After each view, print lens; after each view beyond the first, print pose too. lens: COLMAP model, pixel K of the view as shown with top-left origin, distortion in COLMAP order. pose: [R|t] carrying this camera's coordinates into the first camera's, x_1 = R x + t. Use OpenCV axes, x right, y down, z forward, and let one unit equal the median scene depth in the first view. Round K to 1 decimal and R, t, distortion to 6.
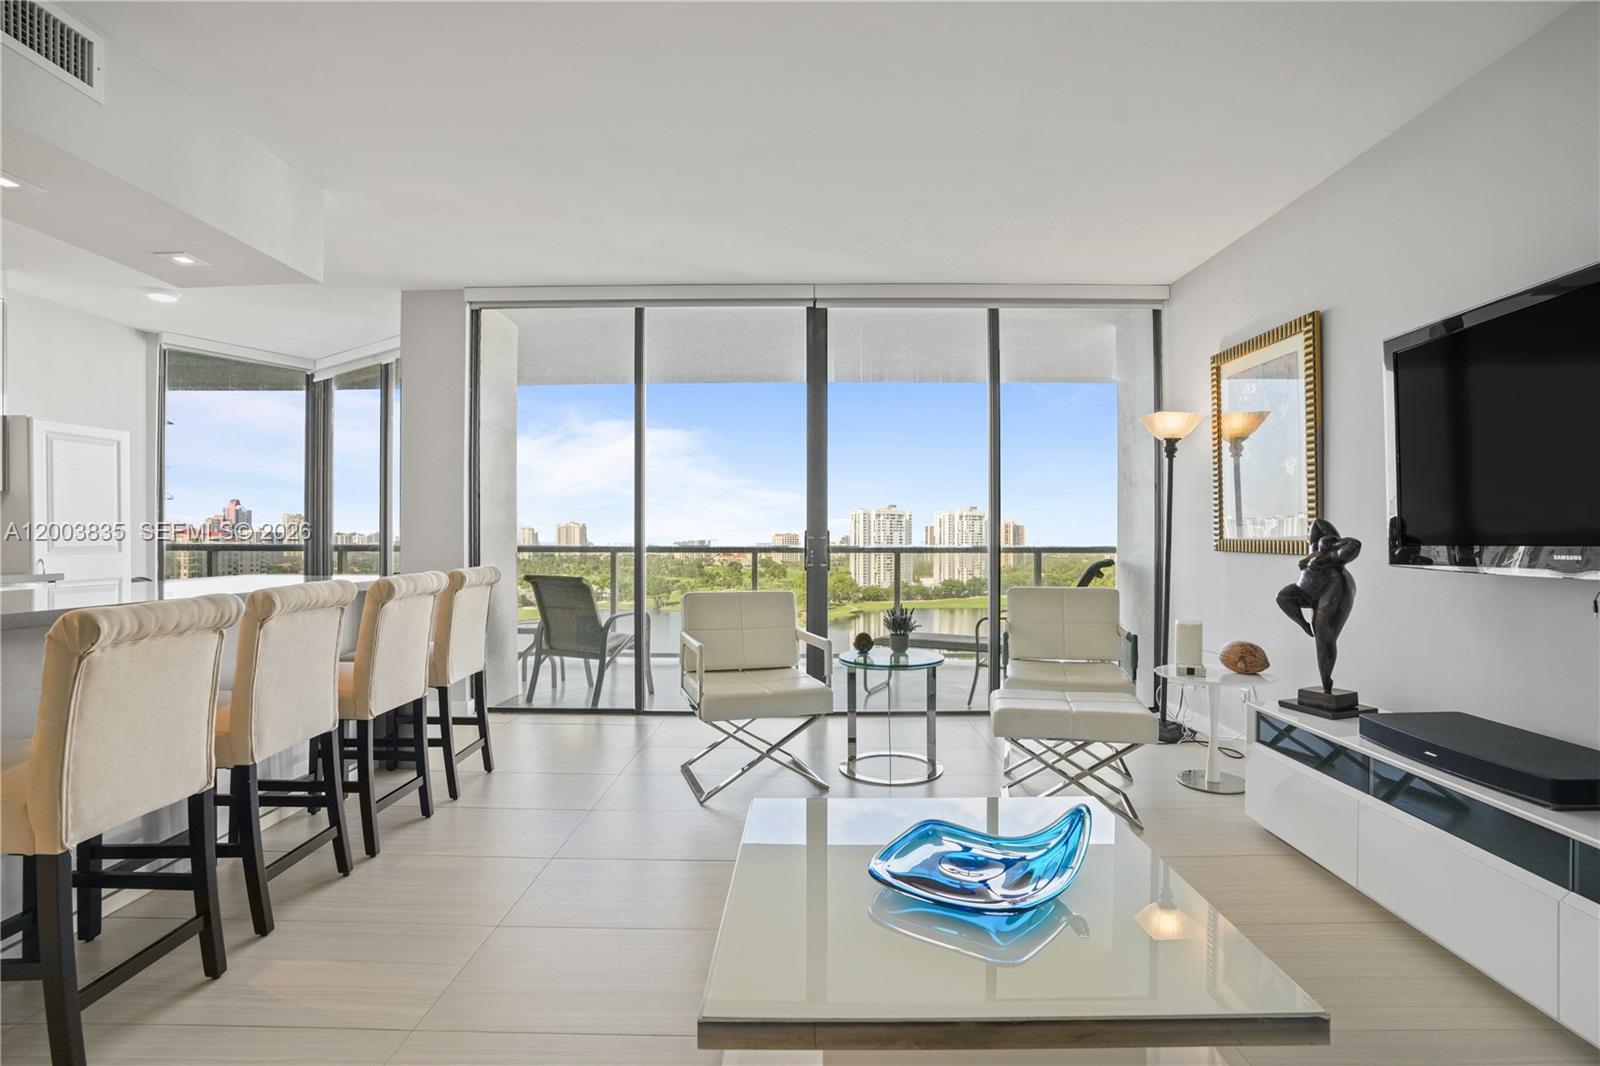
lens RADIAL K [[749.1, 0, 808.5], [0, 749.1, 534.0], [0, 0, 1]] dist [-0.069097, 0.028915]
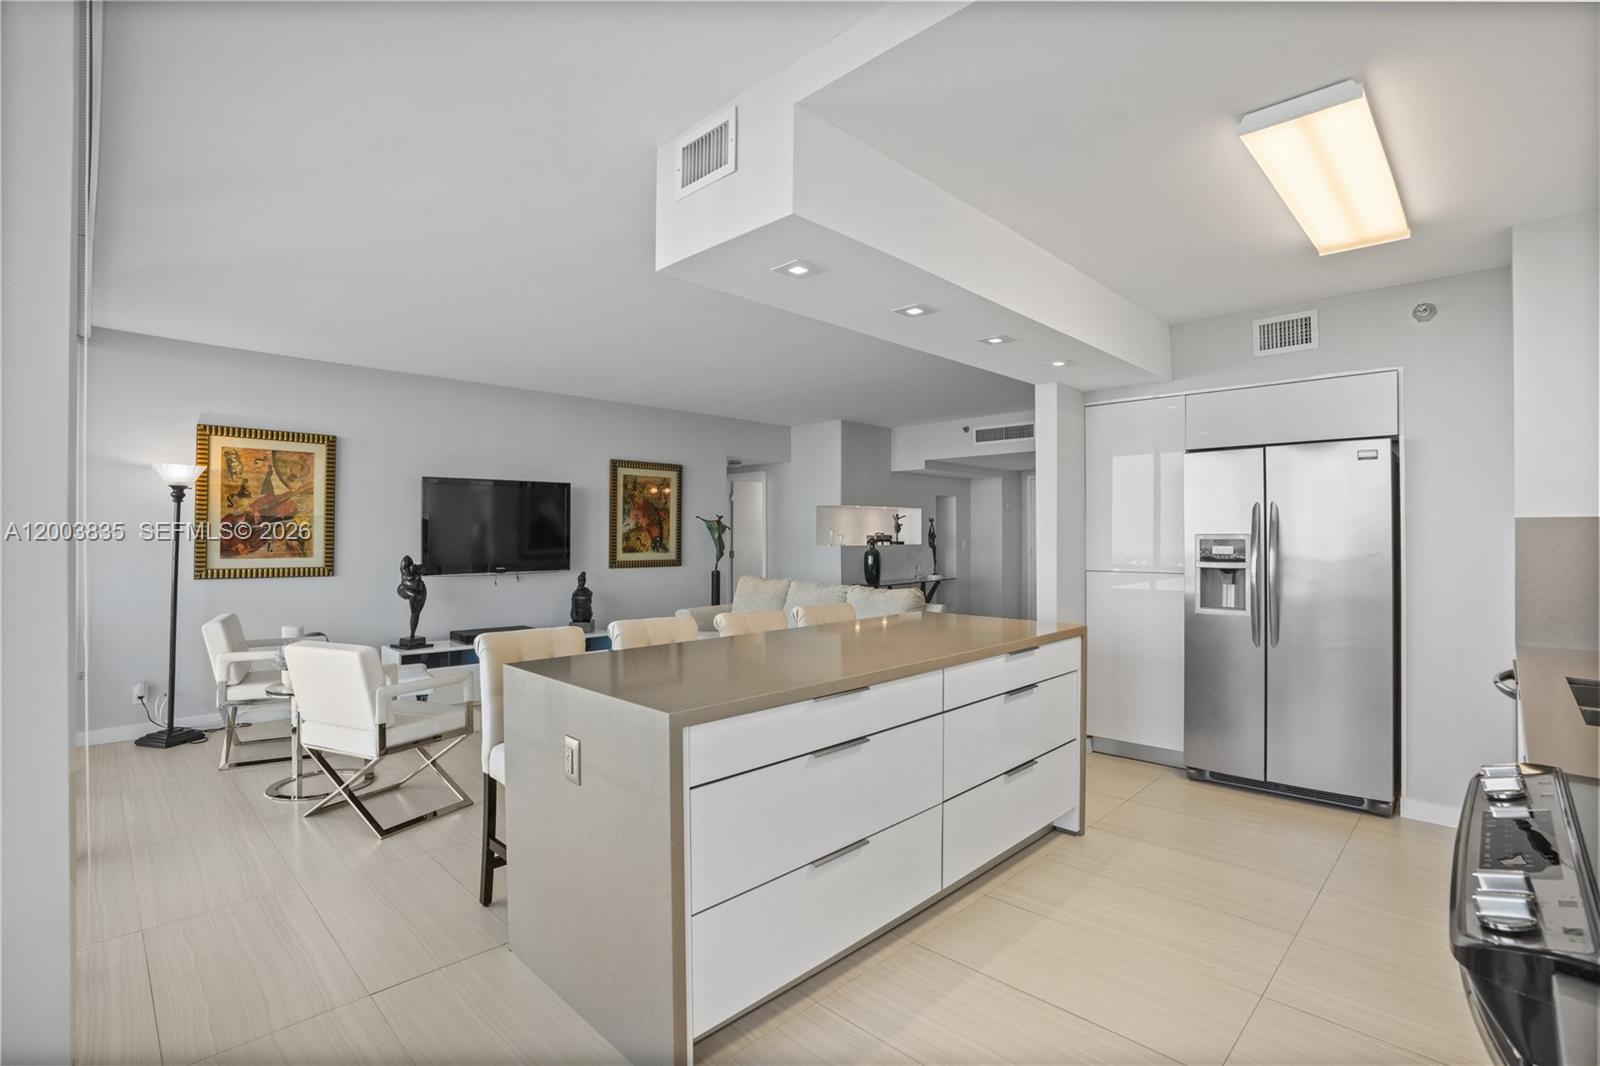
lens RADIAL K [[749.1, 0, 808.5], [0, 749.1, 534.0], [0, 0, 1]] dist [-0.069097, 0.028915]
pose [[-0.715619, -0.005835, 0.698467, -1.282578], [-0.007649, 0.999971, 0.000516, -0.076051], [-0.698449, -0.004974, -0.715642, 1.393884]]
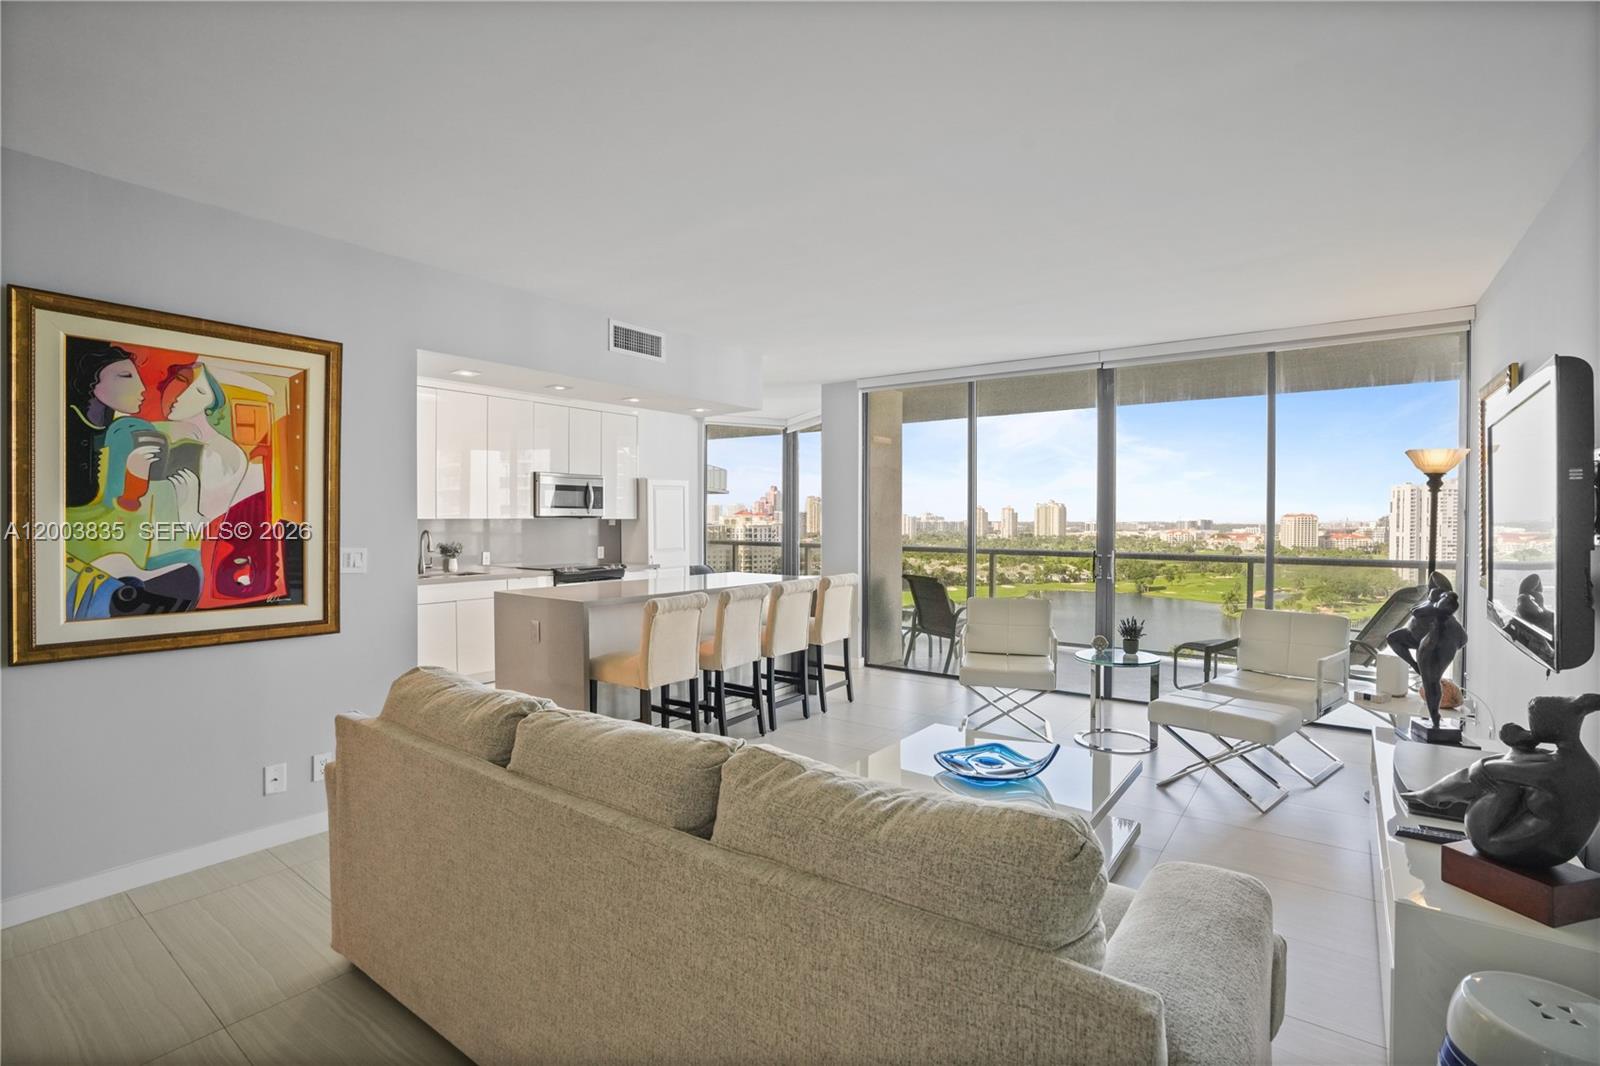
lens RADIAL K [[749.1, 0, 808.5], [0, 749.1, 534.0], [0, 0, 1]] dist [-0.069097, 0.028915]
pose [[0.812037, 0.014108, -0.583435, 0.460328], [0.001155, 0.999667, 0.025781, -0.089473], [0.583604, -0.021609, 0.811751, -0.388991]]
